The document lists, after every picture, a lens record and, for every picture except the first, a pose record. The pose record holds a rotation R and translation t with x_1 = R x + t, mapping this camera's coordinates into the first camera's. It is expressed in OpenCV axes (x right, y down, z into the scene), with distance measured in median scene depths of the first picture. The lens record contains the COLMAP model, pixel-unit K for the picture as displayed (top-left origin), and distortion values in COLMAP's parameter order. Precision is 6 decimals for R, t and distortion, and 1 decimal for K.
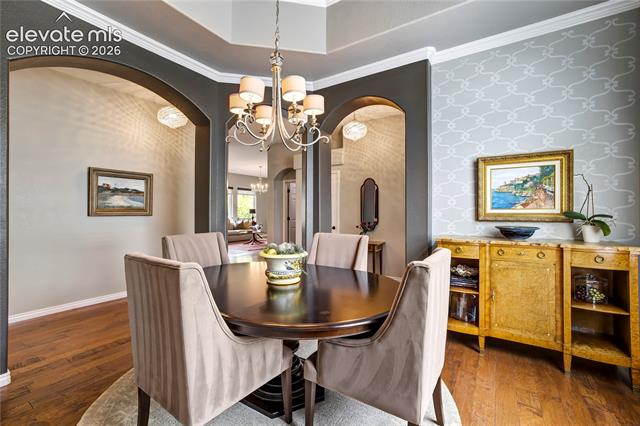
lens RADIAL K [[277.1, 0, 319.6], [0, 277.1, 211.3], [0, 0, 1]] dist [-0.046382, 0.019979]
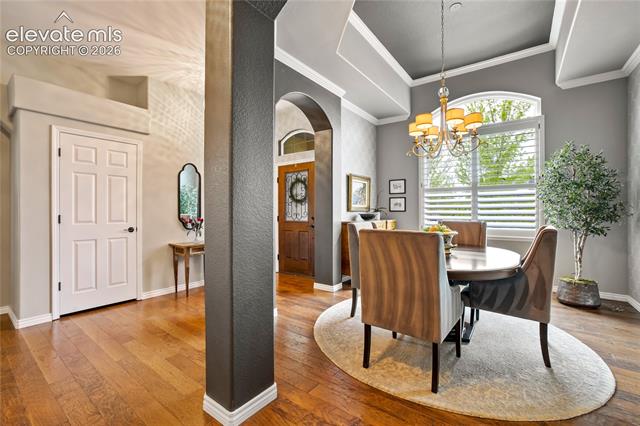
lens RADIAL K [[277.1, 0, 319.6], [0, 277.1, 211.3], [0, 0, 1]] dist [-0.046382, 0.019979]
pose [[0.054322, -0.008040, 0.998491, -1.060539], [-0.004040, 0.999958, 0.008272, 0.018225], [-0.998515, -0.004483, 0.054287, 1.052759]]
